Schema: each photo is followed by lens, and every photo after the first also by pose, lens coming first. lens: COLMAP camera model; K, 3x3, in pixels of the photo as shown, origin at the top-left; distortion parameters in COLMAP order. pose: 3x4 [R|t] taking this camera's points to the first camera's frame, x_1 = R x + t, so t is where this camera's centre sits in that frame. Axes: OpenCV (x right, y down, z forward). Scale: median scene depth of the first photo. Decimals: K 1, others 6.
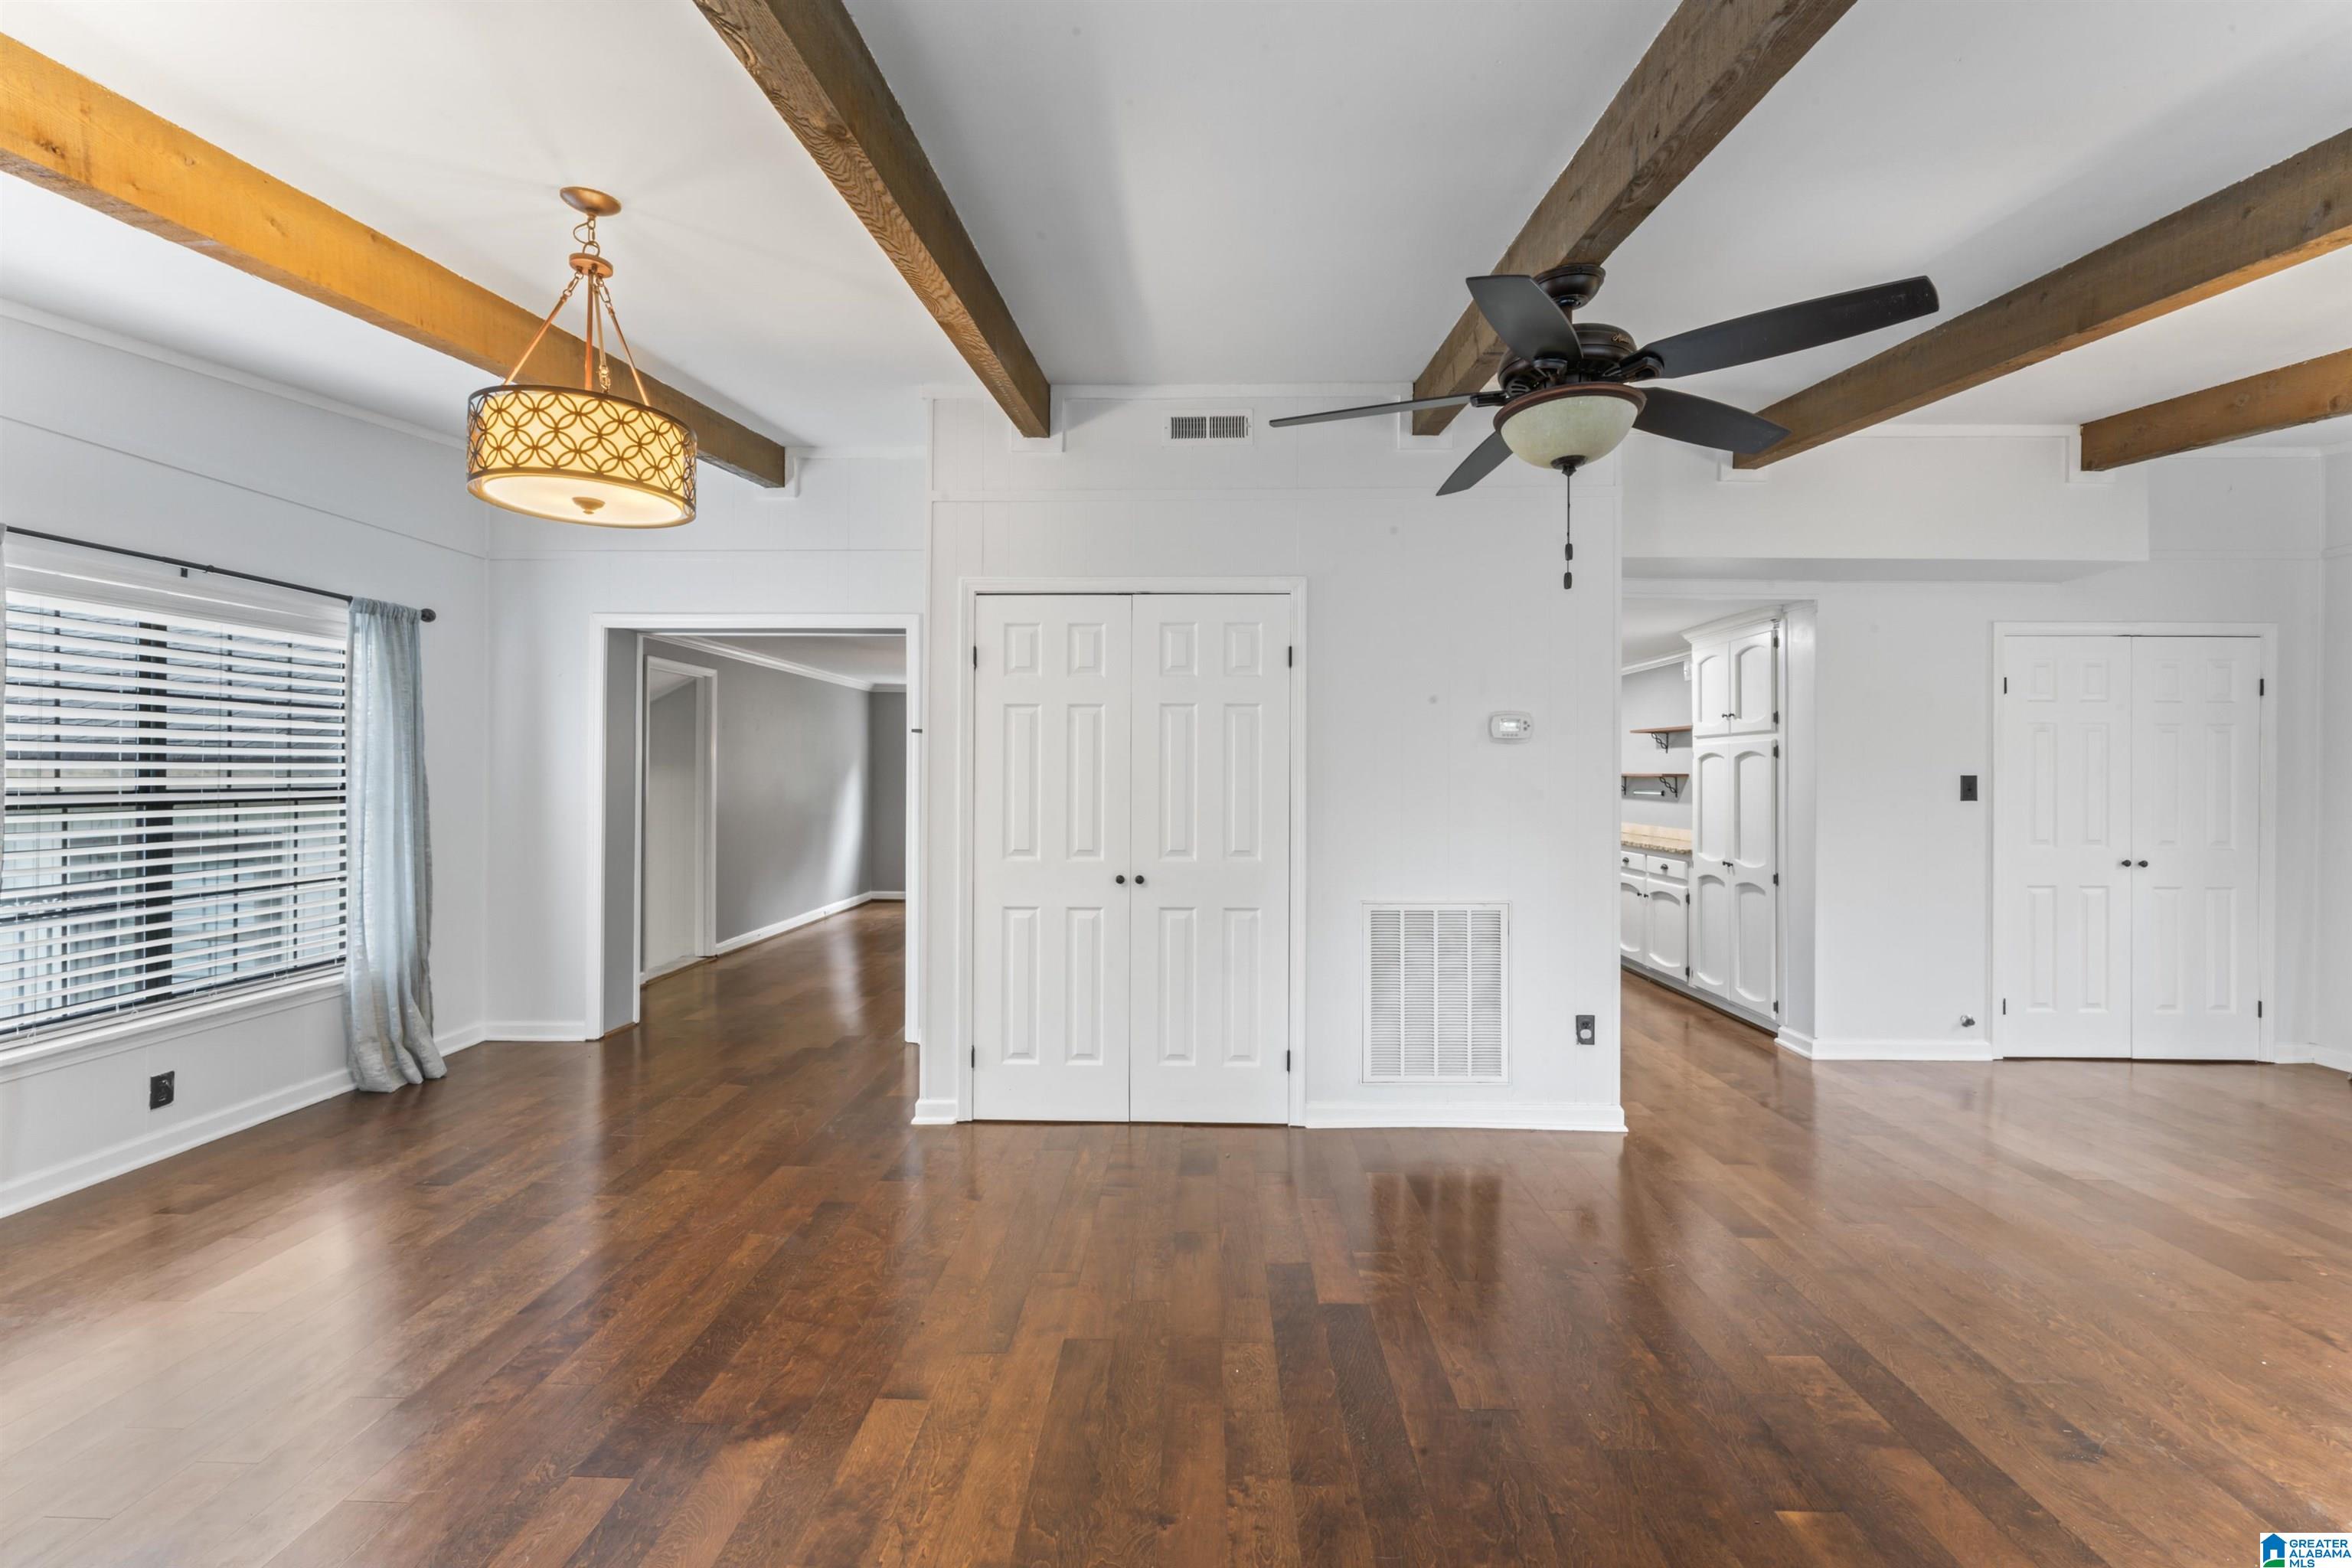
lens RADIAL K [[955.7, 0, 1177.0], [0, 955.7, 770.5], [0, 0, 1]] dist [-0.007776, 0.001107]
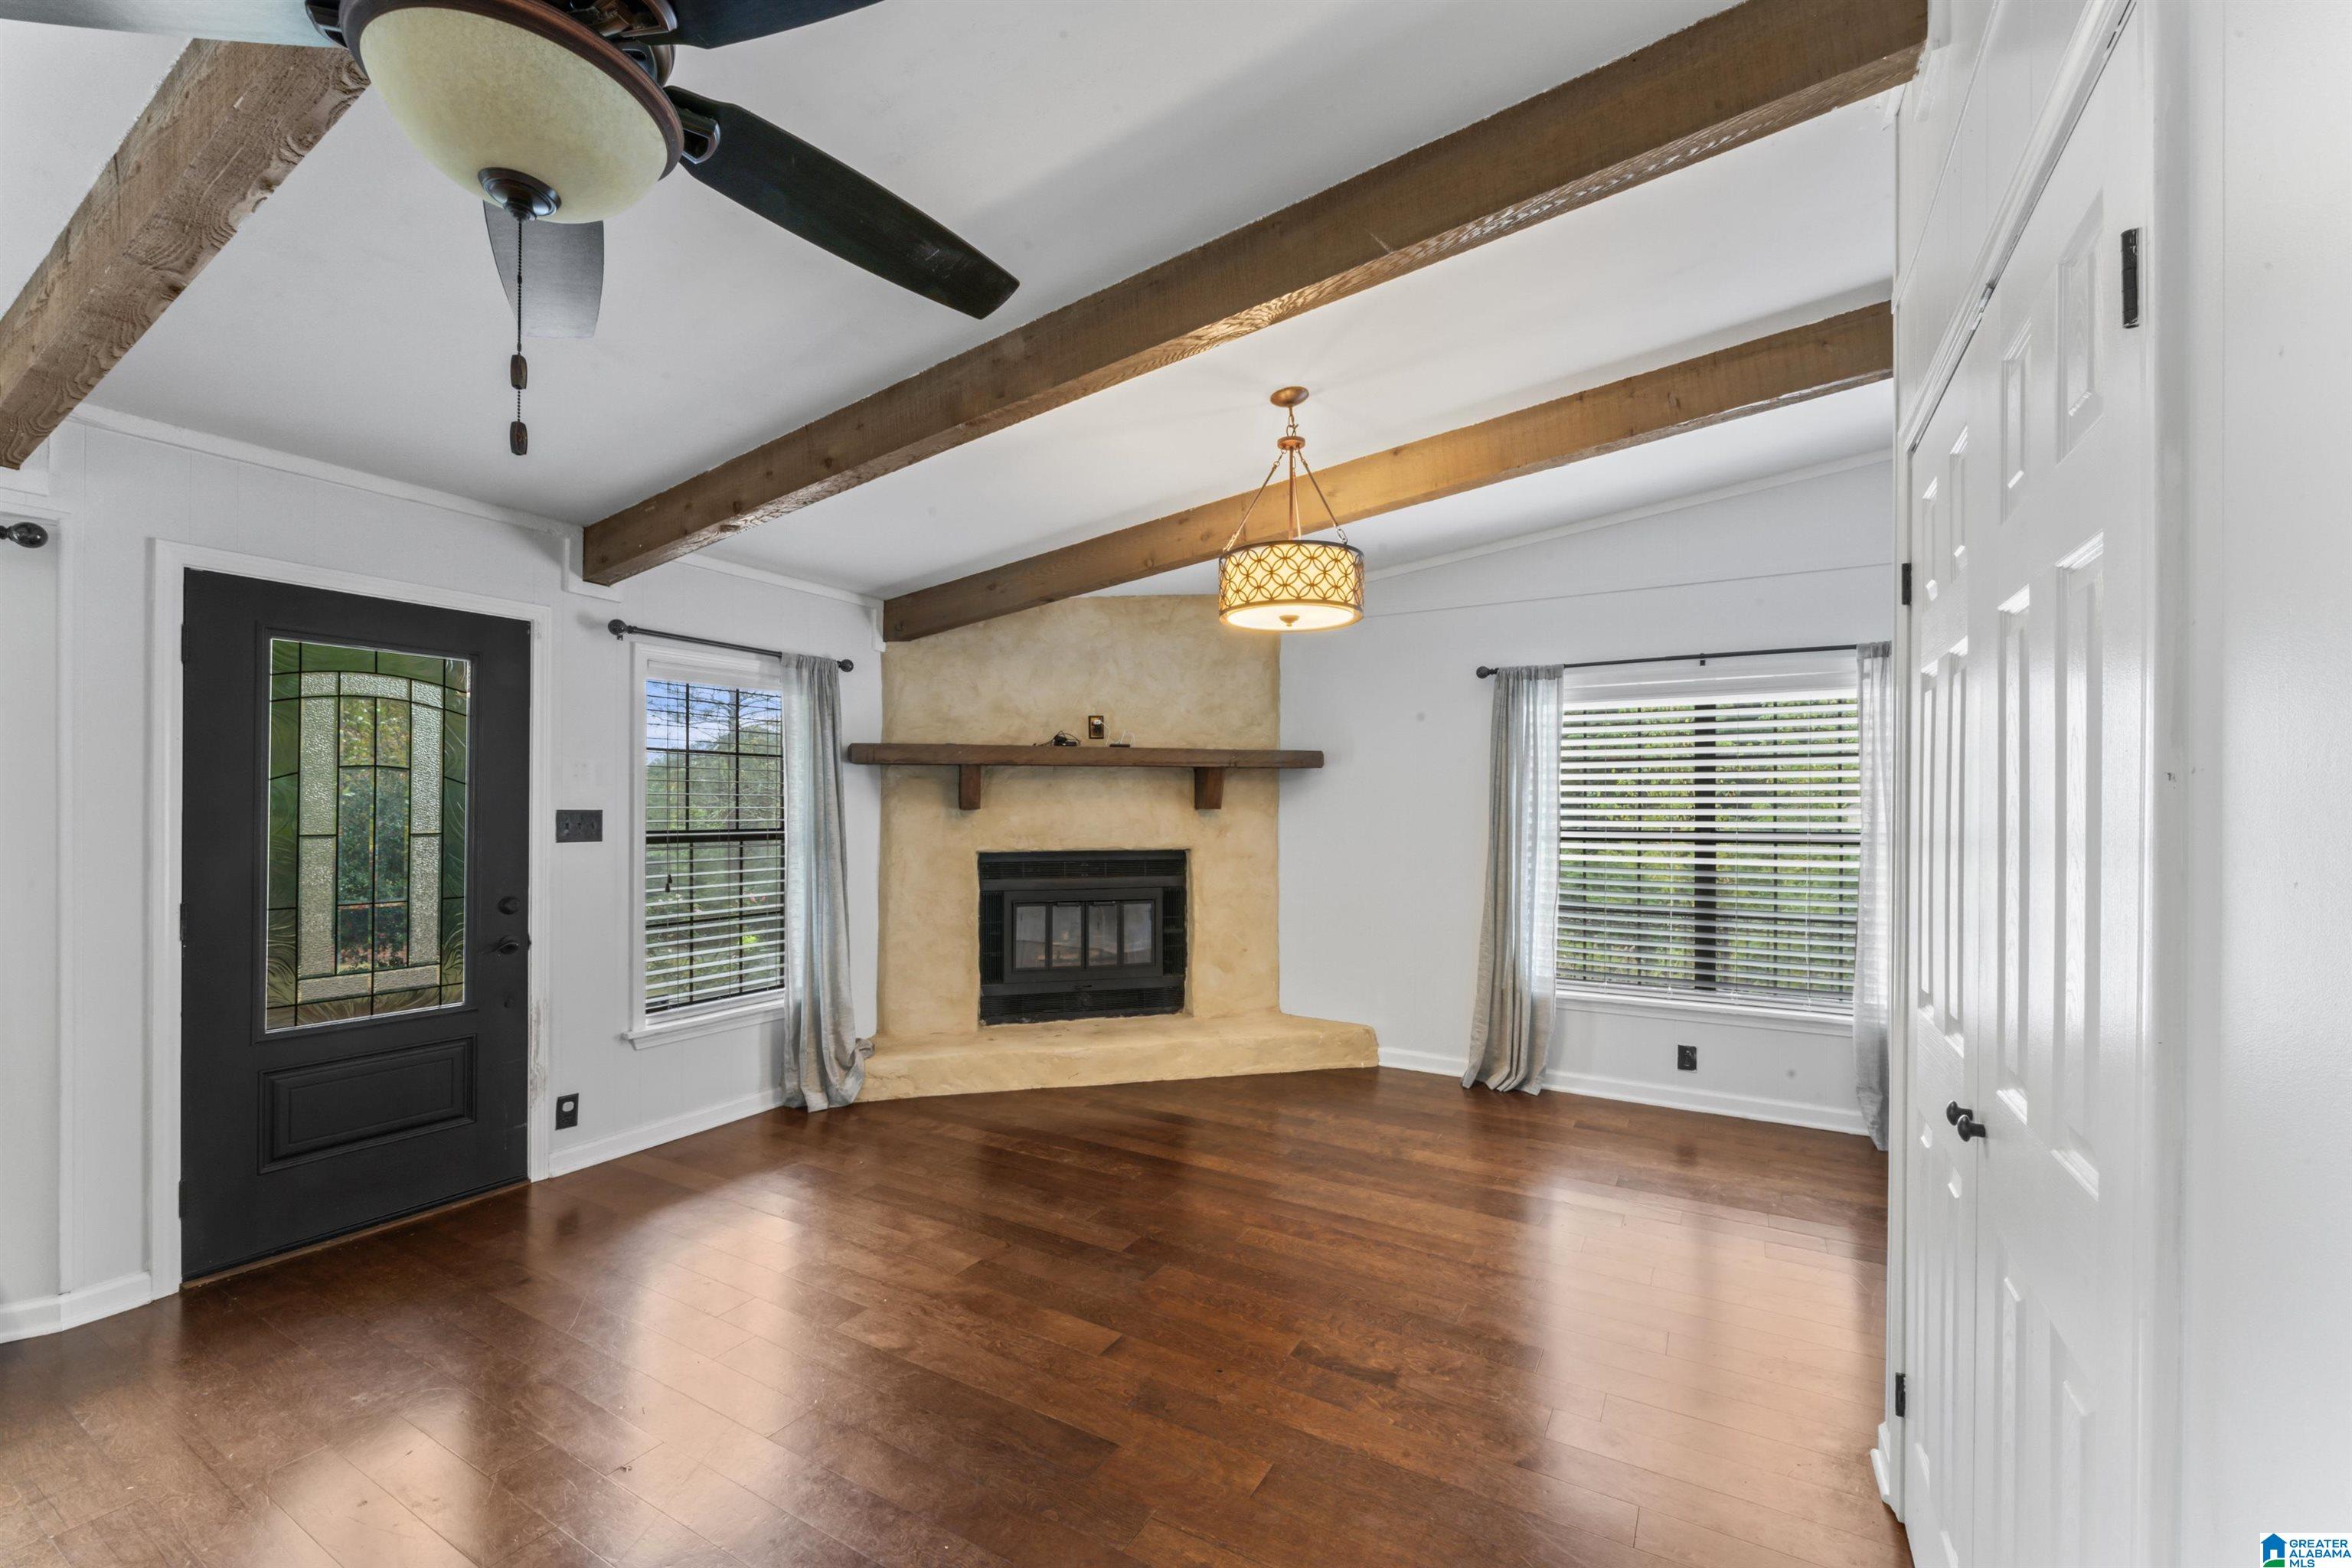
lens RADIAL K [[955.7, 0, 1173.2], [0, 955.7, 810.2], [0, 0, 1]] dist [-0.007776, 0.001107]
pose [[-0.499915, -0.005989, -0.866054, 0.318869], [-0.002795, 0.999982, -0.005302, 0.000453], [0.866070, -0.000230, -0.499923, 0.756643]]
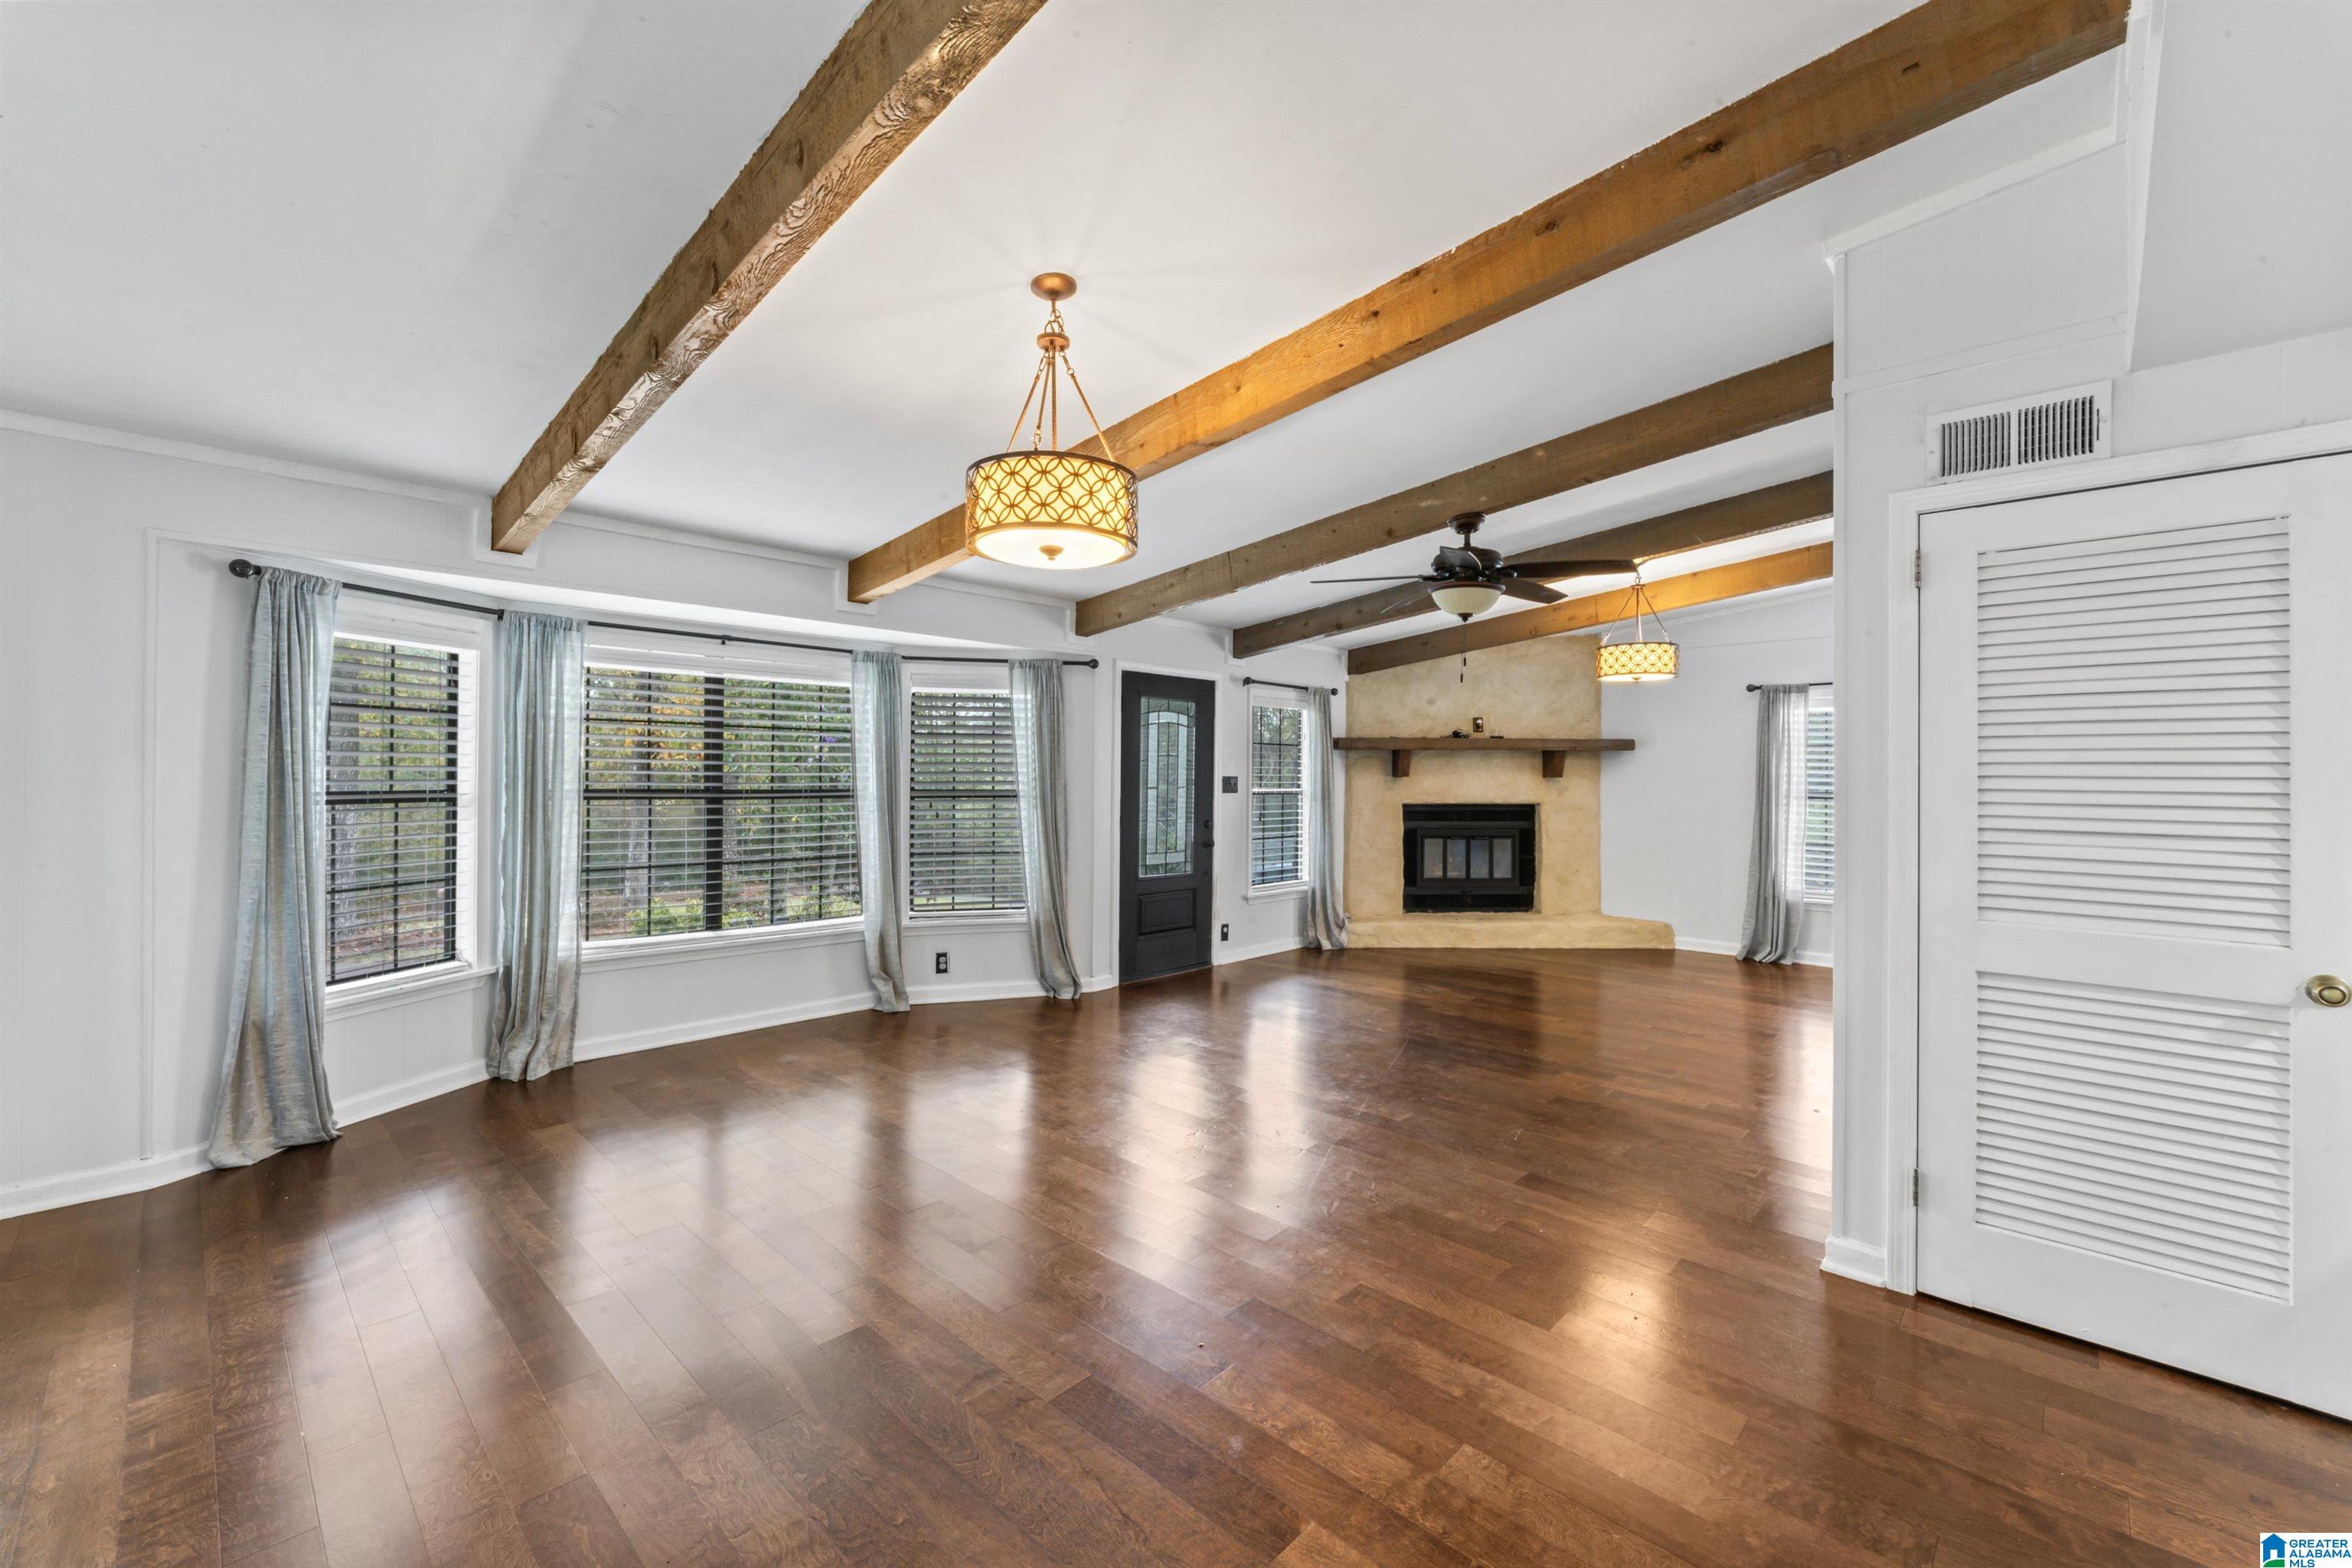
lens RADIAL K [[955.7, 0, 1177.9], [0, 955.7, 767.9], [0, 0, 1]] dist [-0.007776, 0.001107]
pose [[-0.687269, -0.016424, -0.726217, 1.087047], [-0.008593, 0.999858, -0.014480, 0.006938], [0.726352, -0.003711, -0.687313, 0.933225]]
